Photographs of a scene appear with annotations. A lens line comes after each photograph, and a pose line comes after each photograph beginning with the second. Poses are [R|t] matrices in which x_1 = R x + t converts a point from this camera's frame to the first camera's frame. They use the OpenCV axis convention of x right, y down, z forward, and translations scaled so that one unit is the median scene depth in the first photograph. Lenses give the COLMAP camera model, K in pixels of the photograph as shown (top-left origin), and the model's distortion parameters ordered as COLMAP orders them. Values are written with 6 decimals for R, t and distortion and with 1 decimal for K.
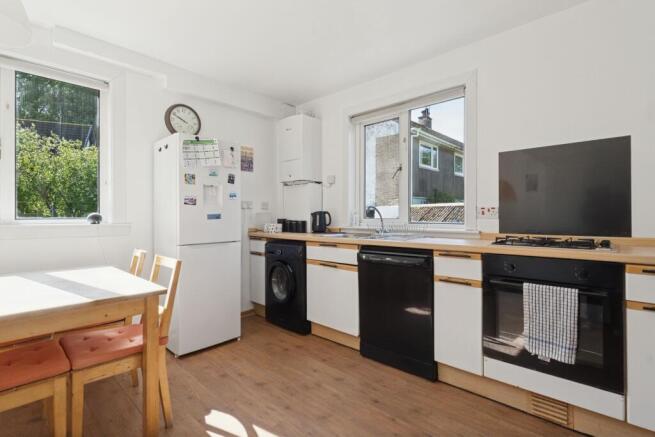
lens RADIAL K [[314.3, 0, 324.4], [0, 314.3, 216.2], [0, 0, 1]] dist [0.006259, -0.001077]
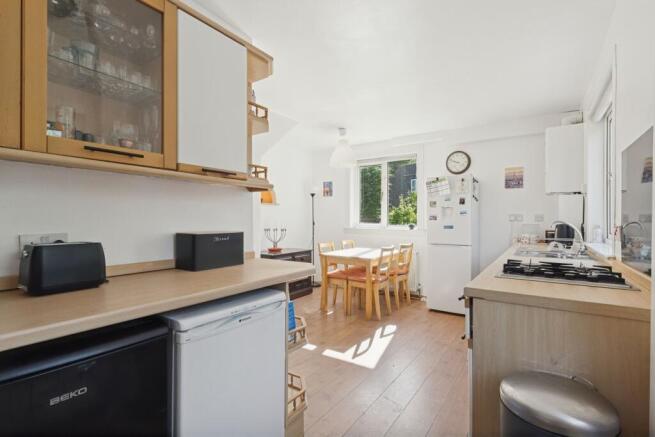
lens RADIAL K [[314.3, 0, 326.5], [0, 314.3, 218.0], [0, 0, 1]] dist [0.006259, -0.001077]
pose [[0.157152, 0.004860, -0.987562, 1.105197], [-0.004572, 0.999981, 0.004194, -0.049502], [0.987564, 0.003856, 0.157172, 0.185756]]
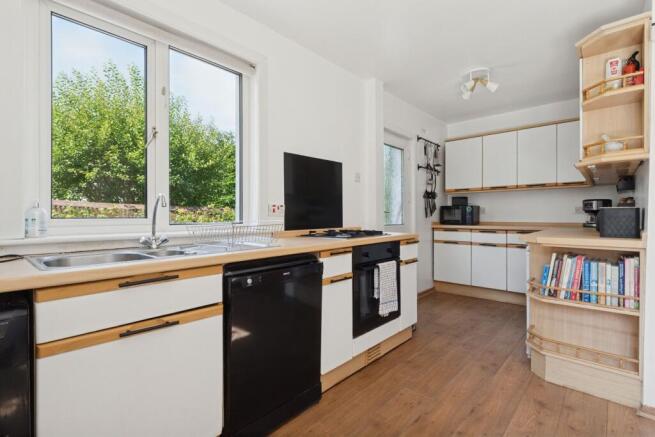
lens RADIAL K [[314.3, 0, 326.1], [0, 314.3, 215.5], [0, 0, 1]] dist [0.006259, -0.001077]
pose [[-0.028900, 0.002911, 0.999578, -0.444299], [0.004052, 0.999988, -0.002795, 0.007901], [-0.999574, 0.003970, -0.028911, 0.833388]]
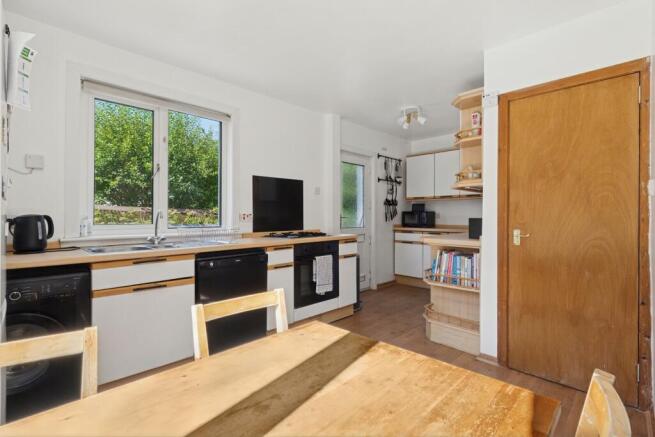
lens RADIAL K [[314.3, 0, 327.5], [0, 314.3, 212.2], [0, 0, 1]] dist [0.006259, -0.001077]
pose [[0.013009, 0.012975, 0.999831, -0.797848], [0.000602, 0.999916, -0.012984, -0.016964], [-0.999915, 0.000771, 0.013000, 0.602187]]
